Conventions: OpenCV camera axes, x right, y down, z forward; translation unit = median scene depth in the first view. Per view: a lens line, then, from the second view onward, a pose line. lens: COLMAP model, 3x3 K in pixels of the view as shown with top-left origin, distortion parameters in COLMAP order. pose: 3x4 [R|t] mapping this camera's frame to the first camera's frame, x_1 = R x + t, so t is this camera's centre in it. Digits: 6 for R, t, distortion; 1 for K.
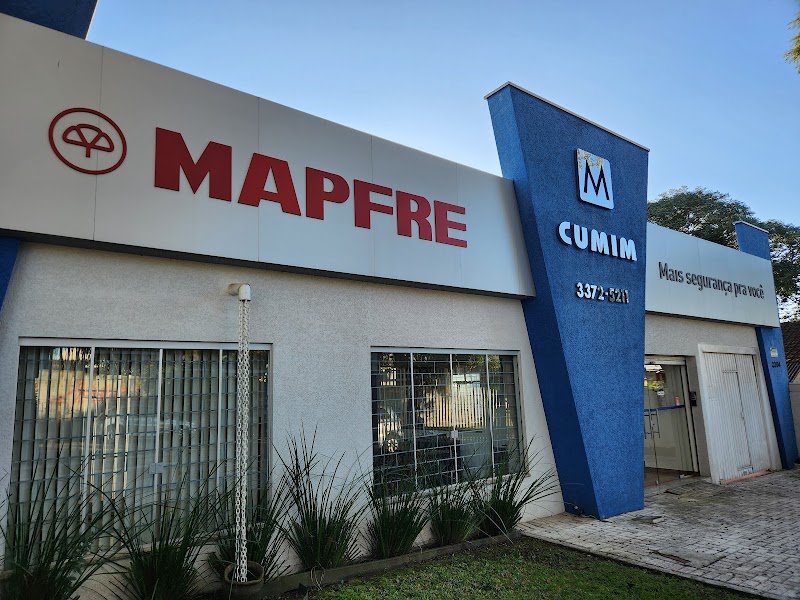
lens RADIAL K [[532.9, 0, 395.8], [0, 532.9, 311.1], [0, 0, 1]] dist [0.064793, -0.000562]
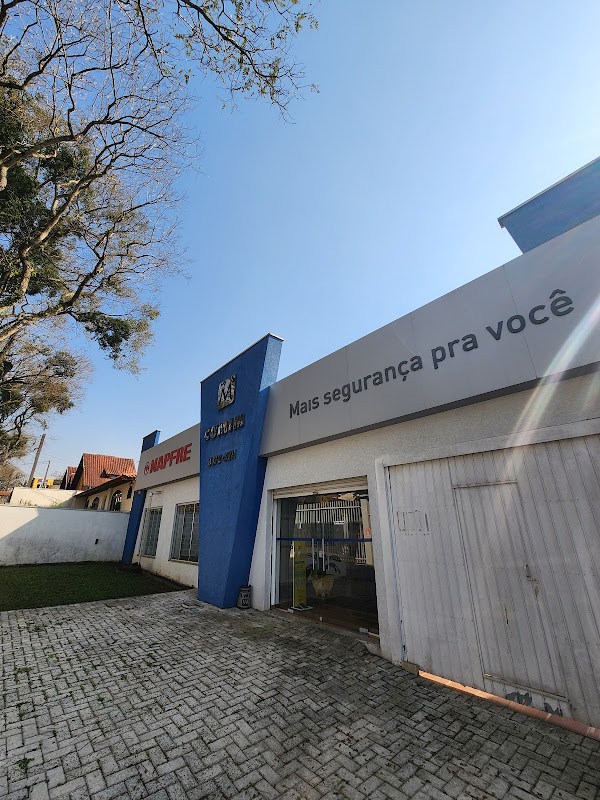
lens RADIAL K [[329.5, 0, 300.0], [0, 329.5, 400.0], [0, 0, 1]] dist [-0.001499, -0.000201]
pose [[0.055340, -0.334876, -0.940636, 1.355698], [0.144908, 0.934799, -0.324273, 0.157658], [0.987896, -0.118361, 0.100258, 1.110411]]
